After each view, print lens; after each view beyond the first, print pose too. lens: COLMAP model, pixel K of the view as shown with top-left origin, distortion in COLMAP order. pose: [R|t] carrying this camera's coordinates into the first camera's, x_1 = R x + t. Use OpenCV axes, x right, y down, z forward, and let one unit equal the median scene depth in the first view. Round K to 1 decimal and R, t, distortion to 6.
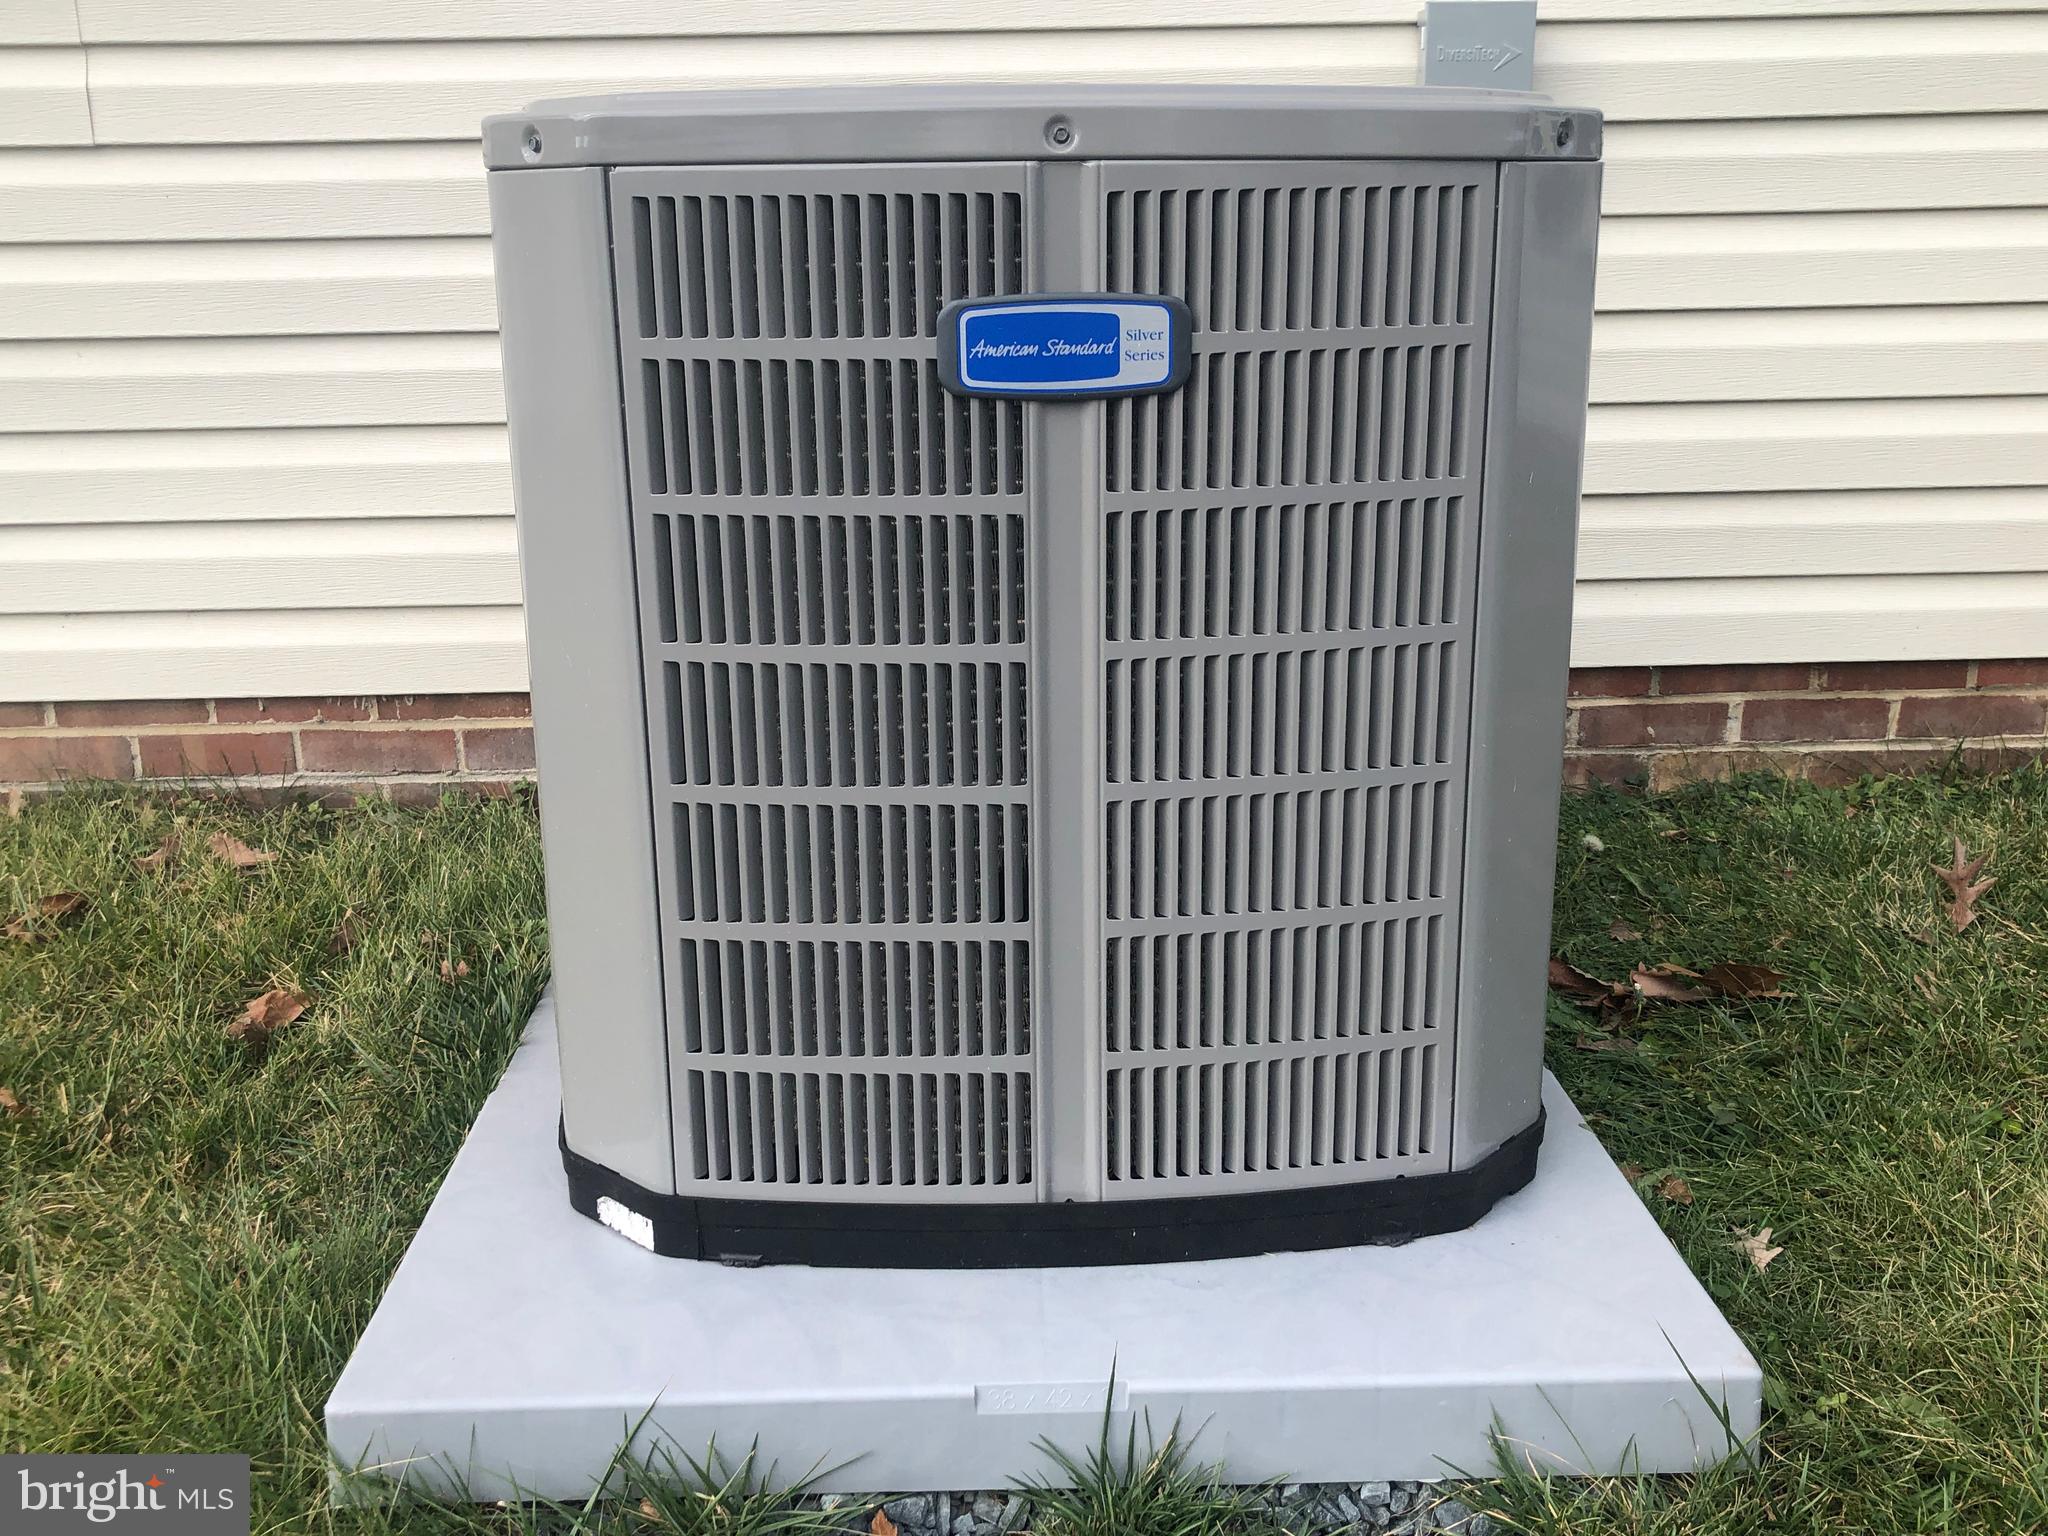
lens RADIAL K [[1940.2, 0, 1036.7], [0, 1940.2, 756.4], [0, 0, 1]] dist [0.033299, -0.022492]
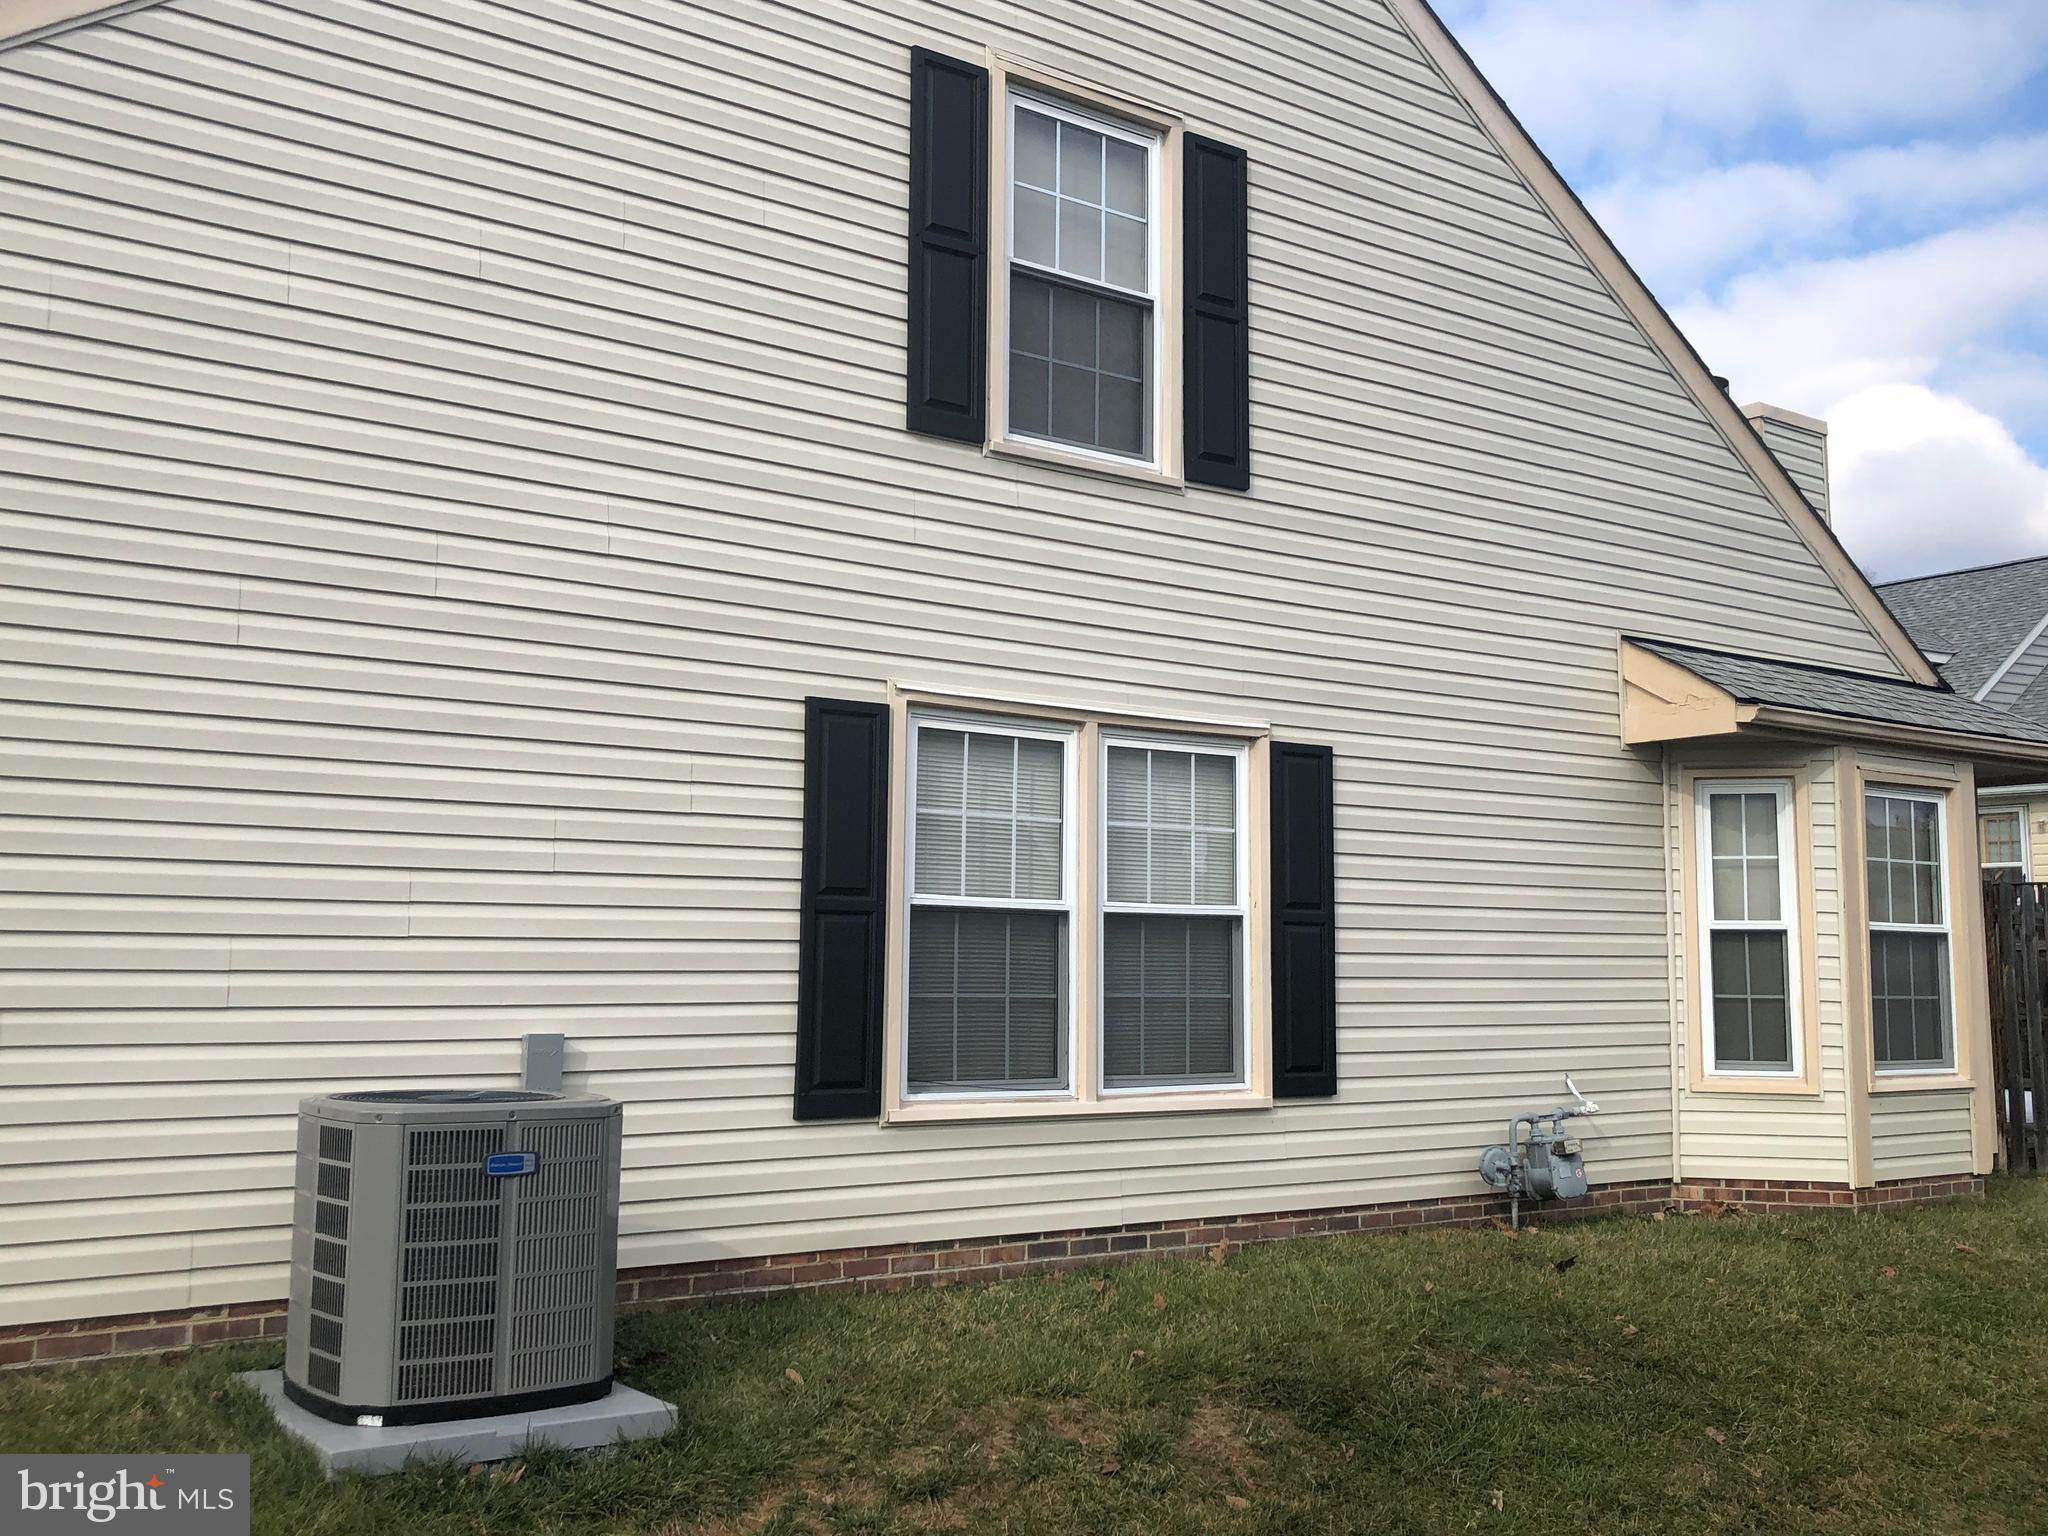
lens RADIAL K [[1940.2, 0, 1036.7], [0, 1940.2, 756.4], [0, 0, 1]] dist [0.033299, -0.022492]
pose [[0.823381, 0.083467, 0.561318, -1.369651], [0.132337, 0.933613, -0.332947, 0.479320], [-0.551843, 0.348425, 0.757673, -2.884411]]
